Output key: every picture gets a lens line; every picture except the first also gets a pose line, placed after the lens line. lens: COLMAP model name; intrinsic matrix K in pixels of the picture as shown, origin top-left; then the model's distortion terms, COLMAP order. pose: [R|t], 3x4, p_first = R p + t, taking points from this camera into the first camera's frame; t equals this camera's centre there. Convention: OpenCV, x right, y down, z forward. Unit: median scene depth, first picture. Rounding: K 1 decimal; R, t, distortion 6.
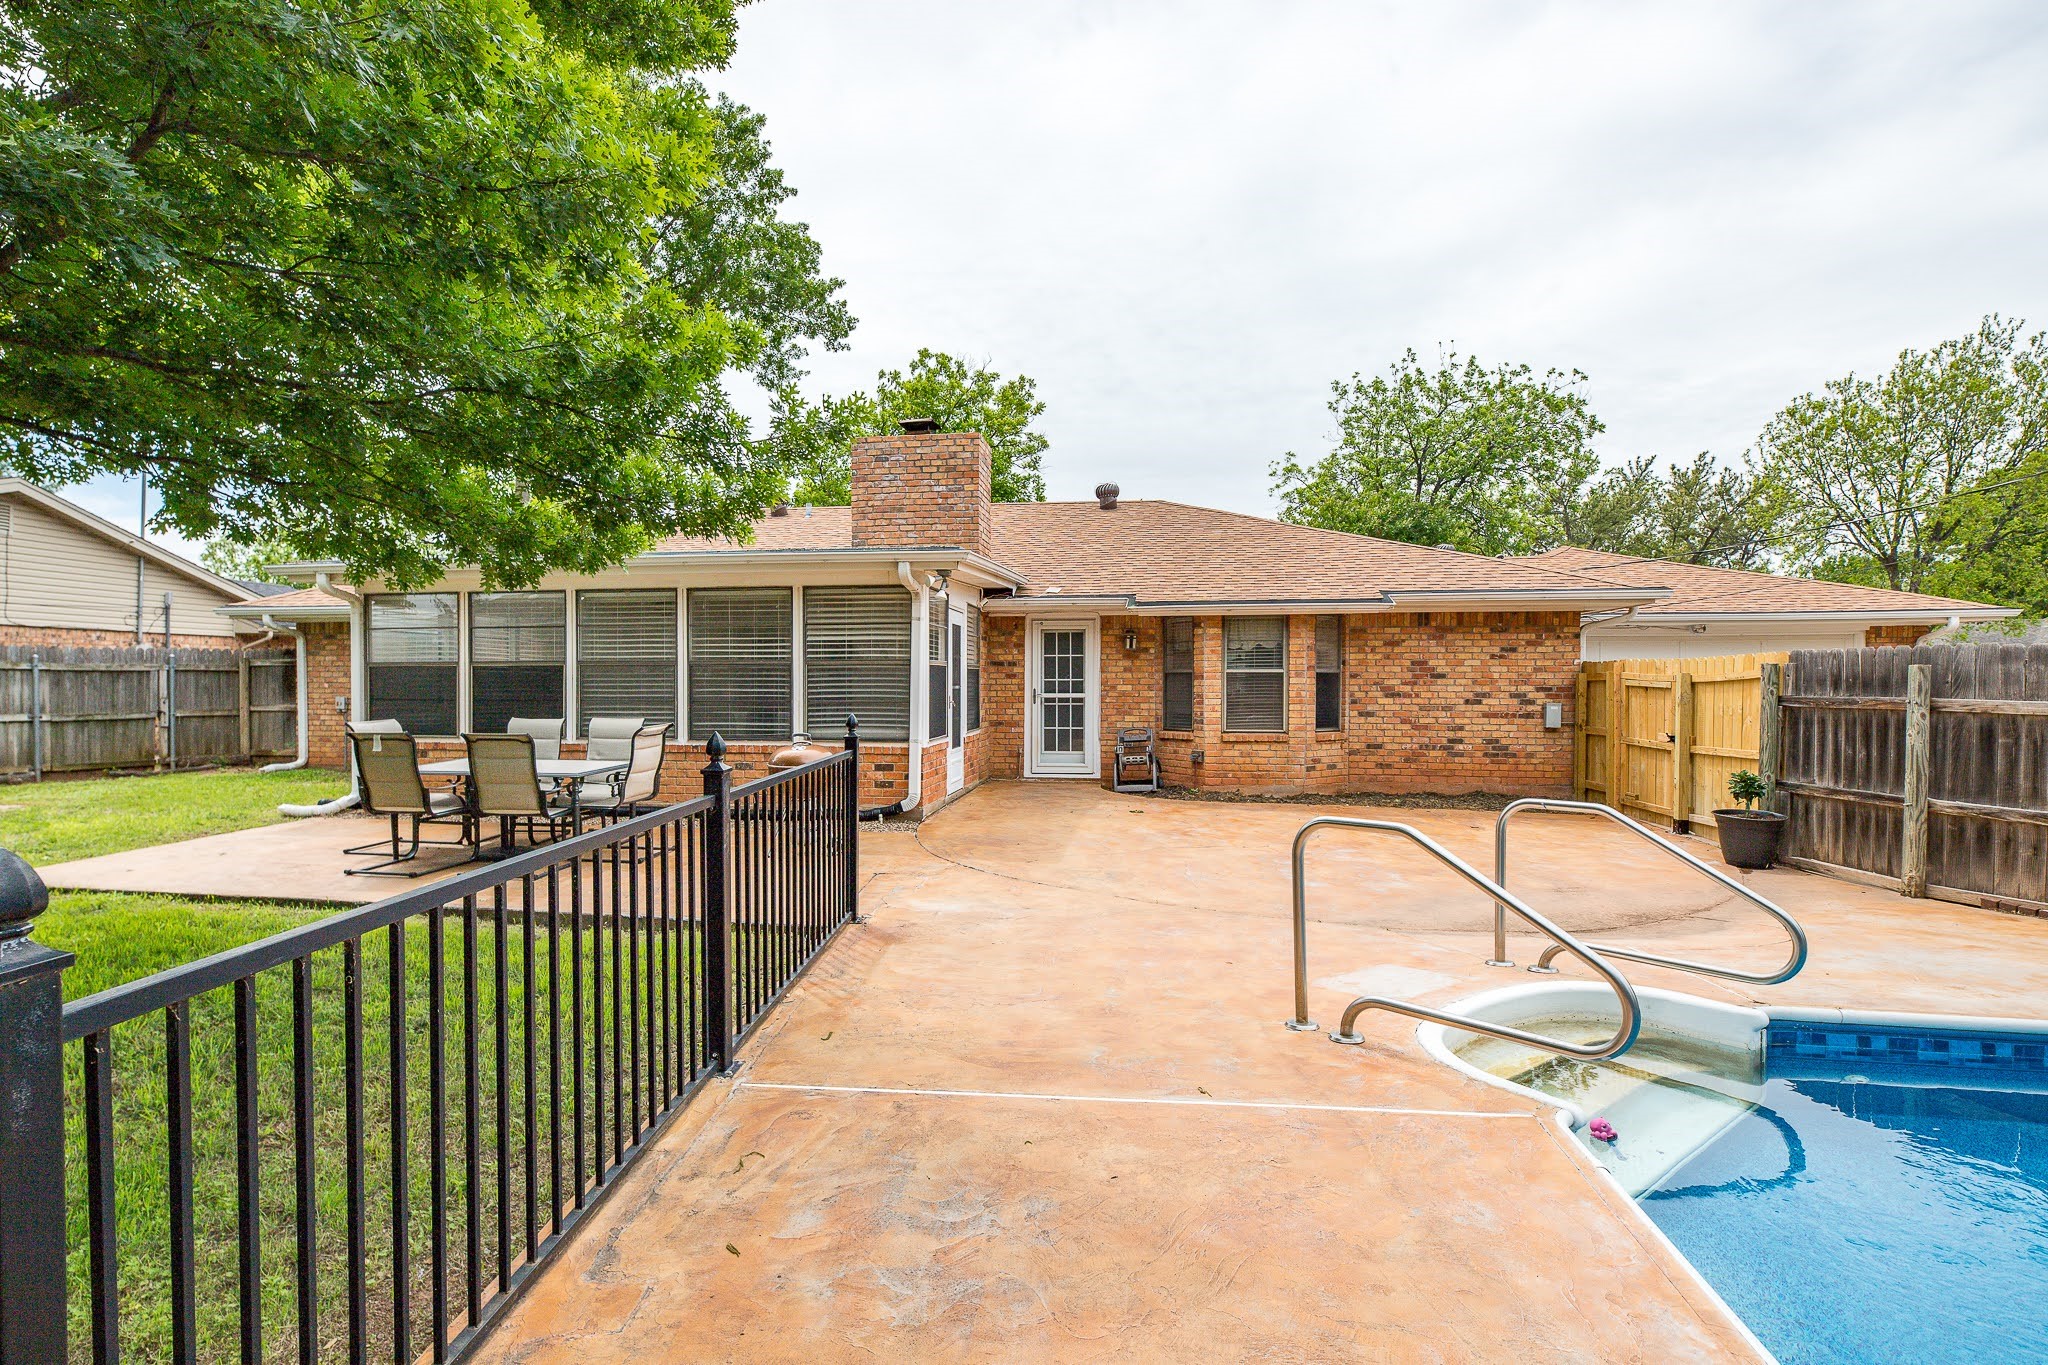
lens RADIAL K [[968.6, 0, 1010.9], [0, 968.6, 703.1], [0, 0, 1]] dist [0.000587, -0.000746]
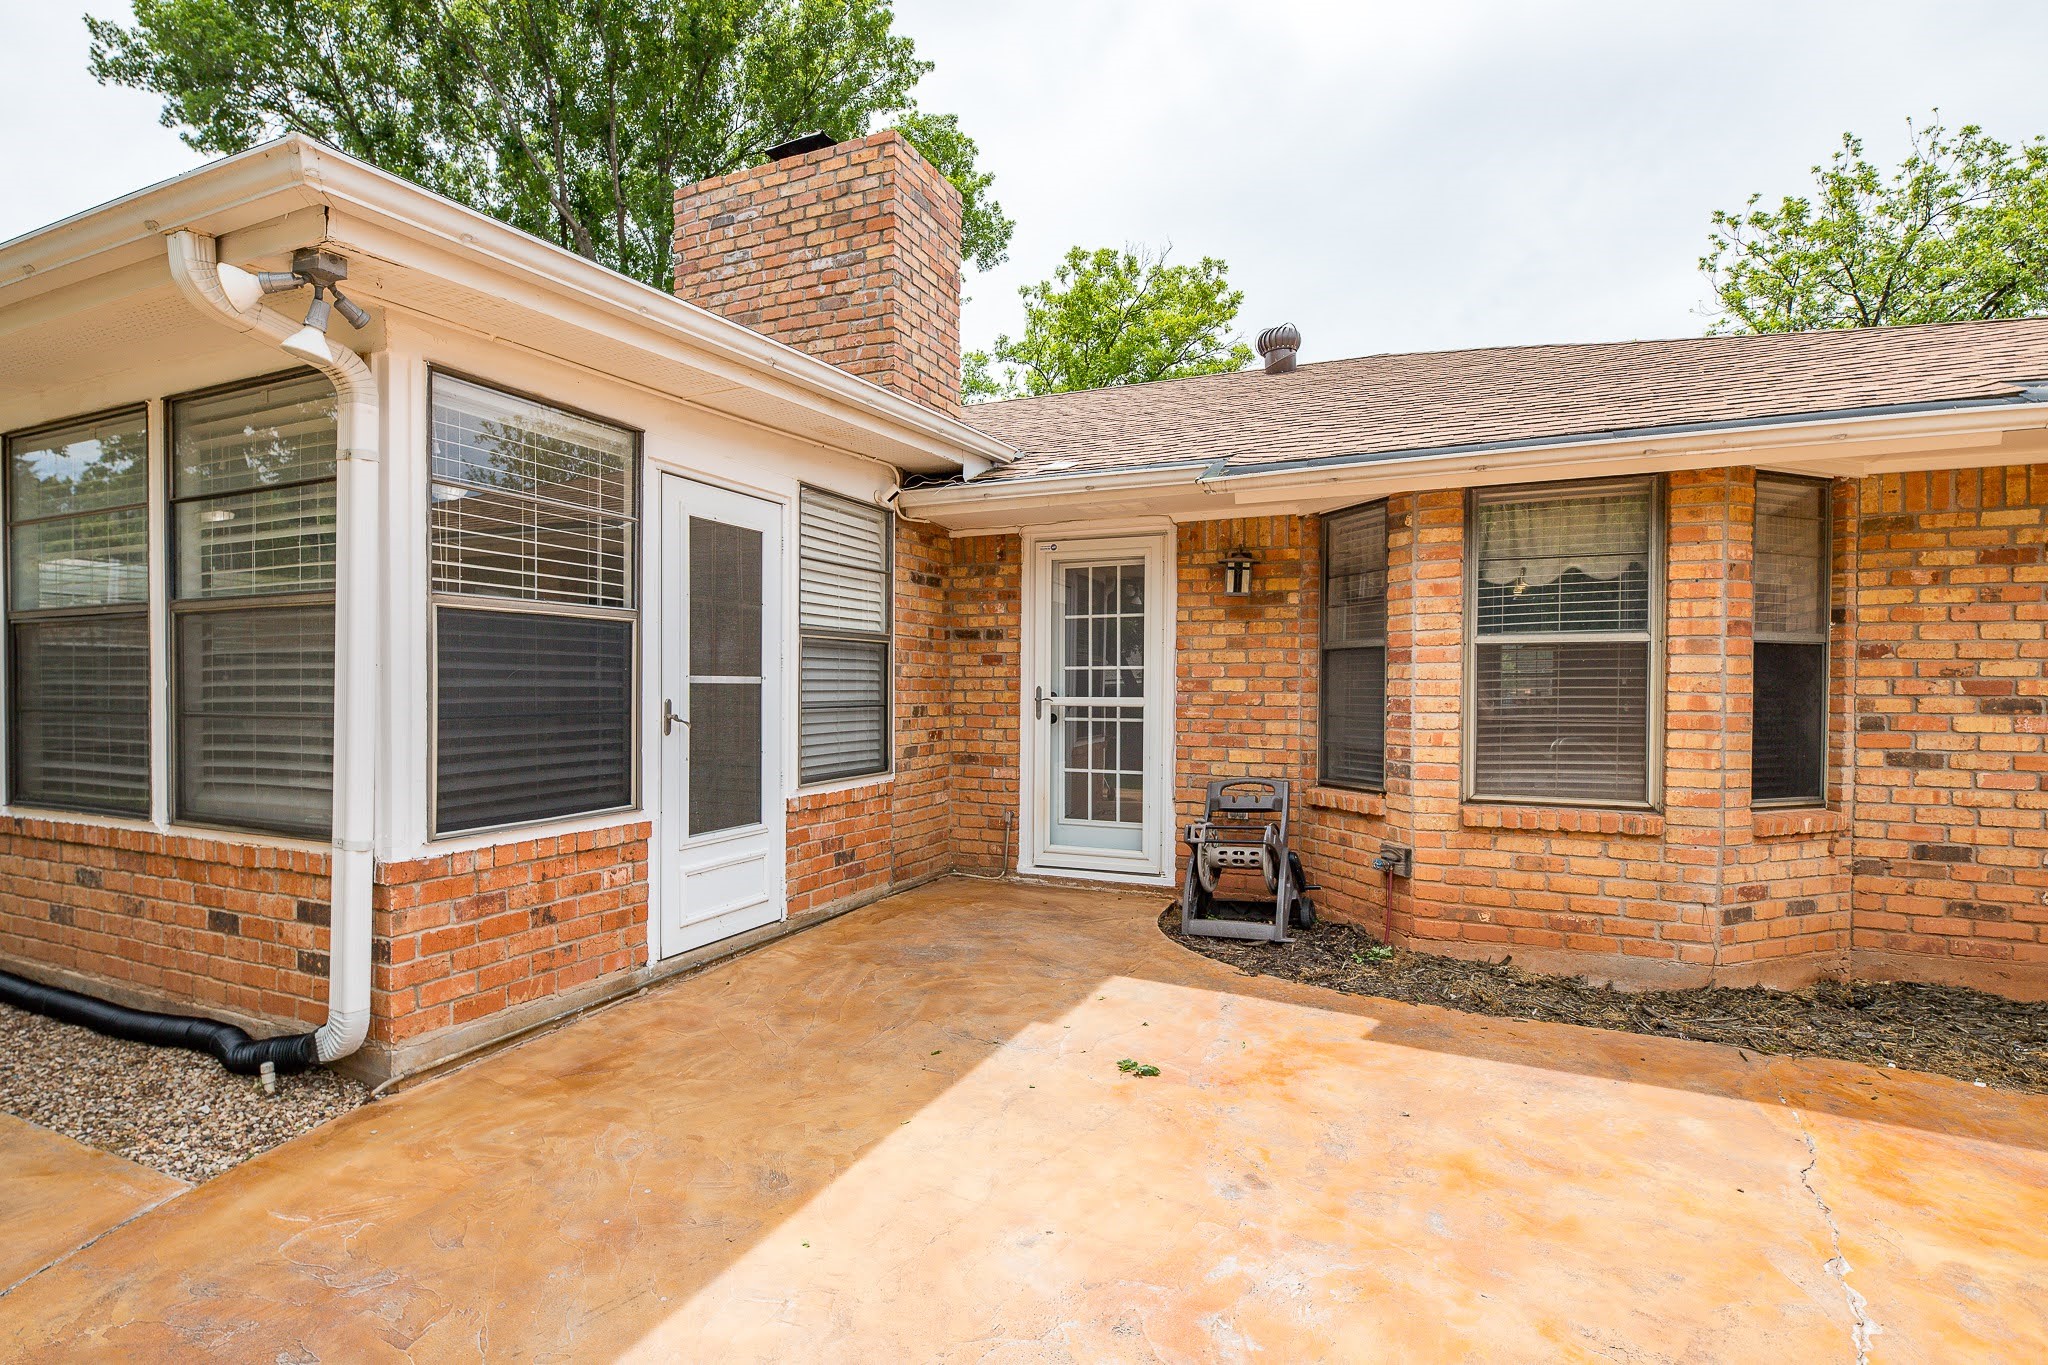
lens RADIAL K [[968.6, 0, 1010.9], [0, 968.6, 703.1], [0, 0, 1]] dist [0.000587, -0.000746]
pose [[0.960919, 0.007188, -0.276737, 0.148558], [-0.008027, 0.999966, -0.001901, -0.006224], [0.276714, 0.004048, 0.960944, 0.570651]]
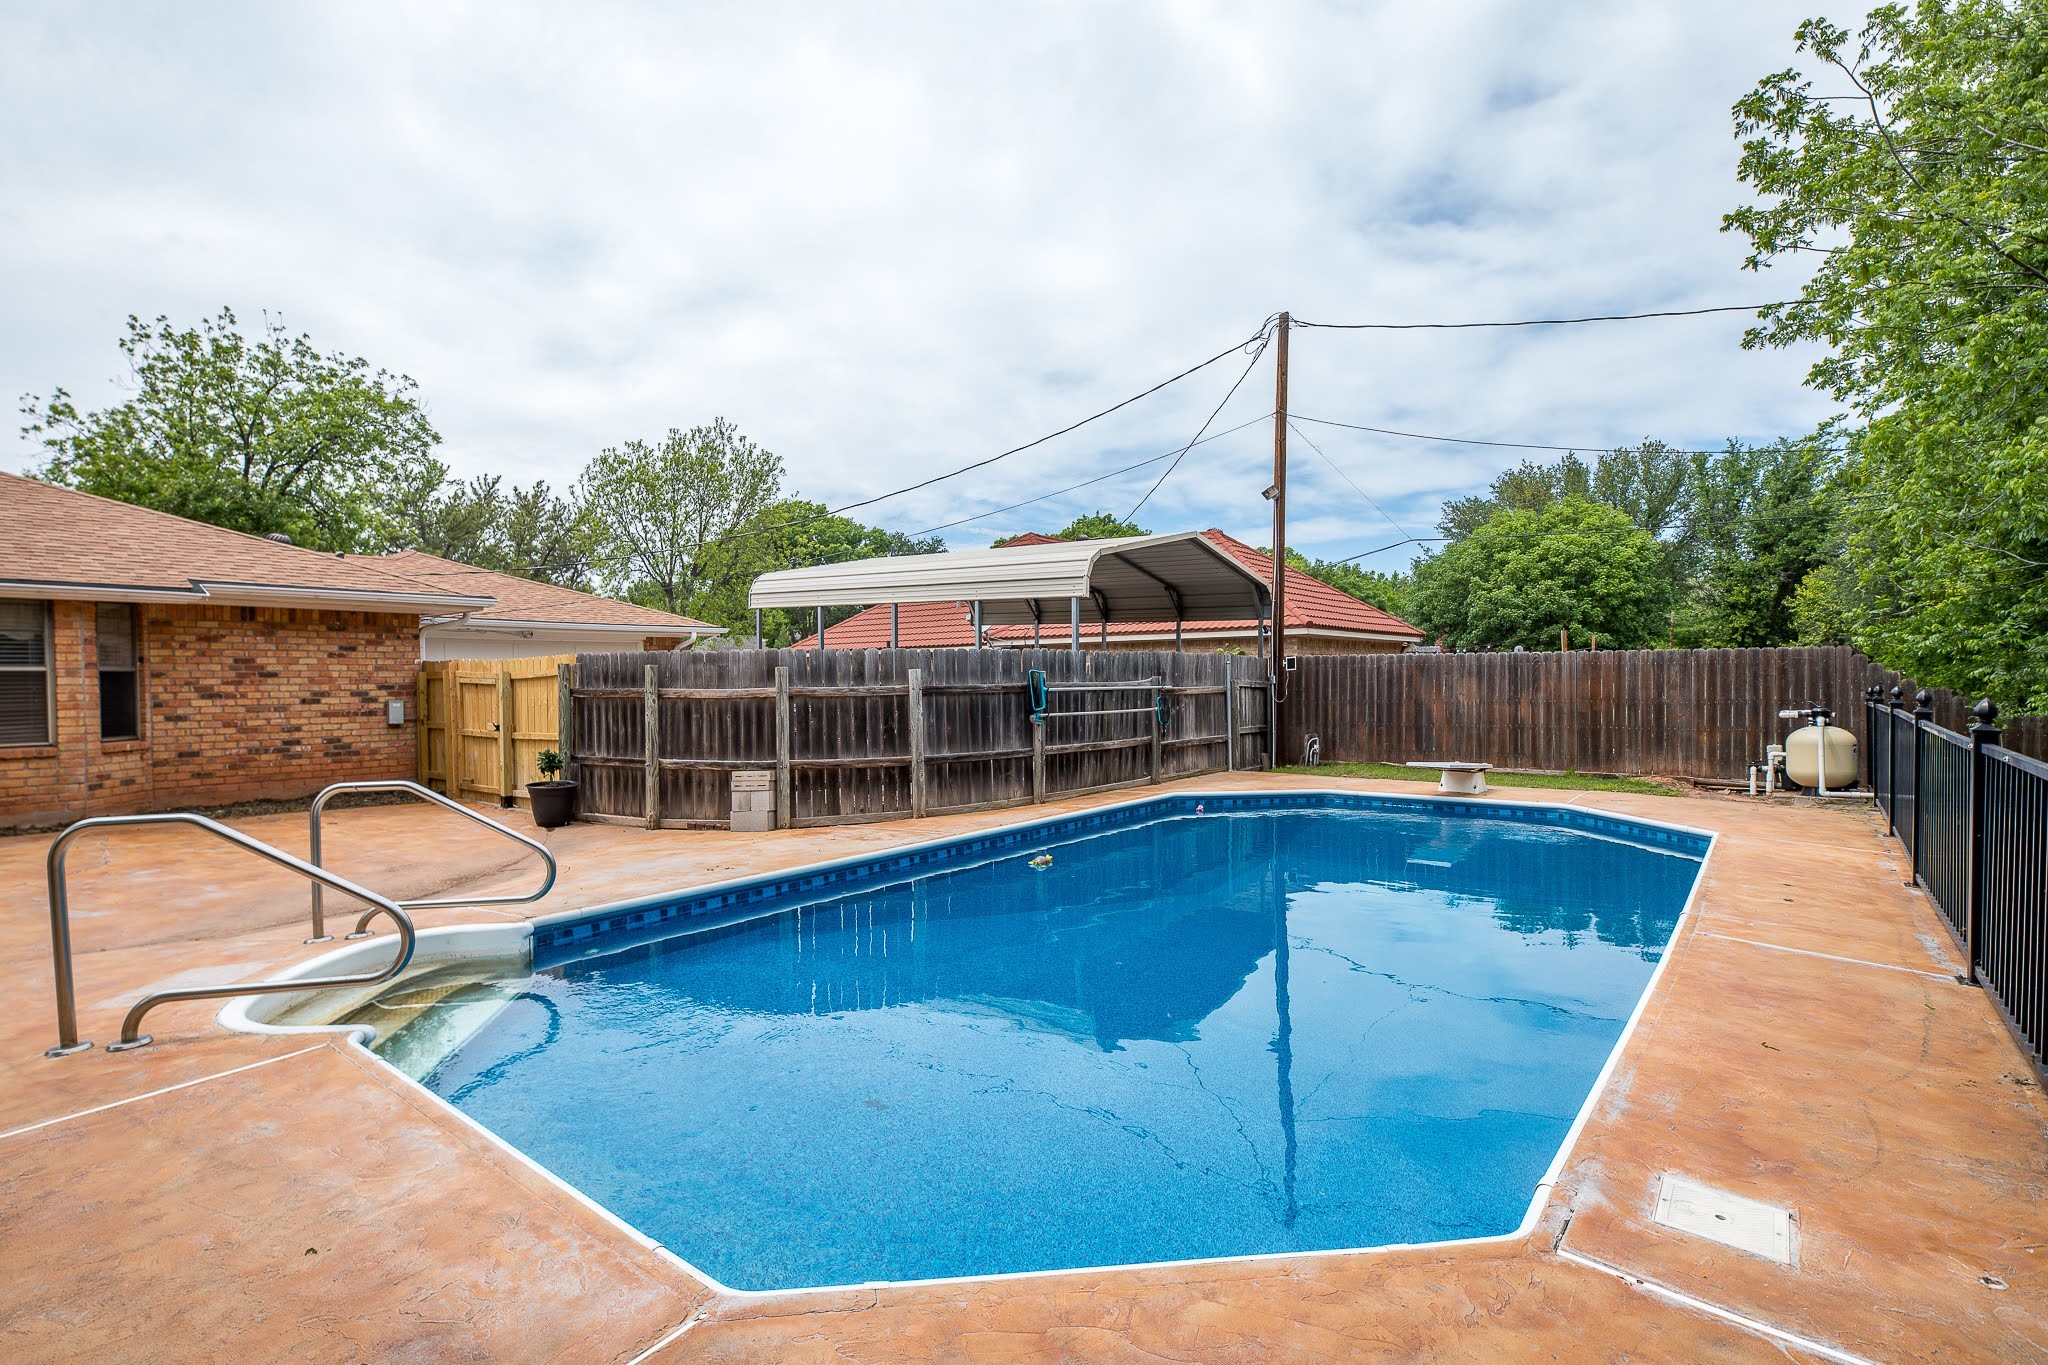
lens RADIAL K [[959.8, 0, 993.3], [0, 959.8, 698.3], [0, 0, 1]] dist [-0.000525, -0.001001]
pose [[0.500874, -0.023859, 0.865191, -0.013892], [0.028881, 0.999524, 0.010844, 0.004992], [-0.865038, 0.019556, 0.501324, -0.077818]]
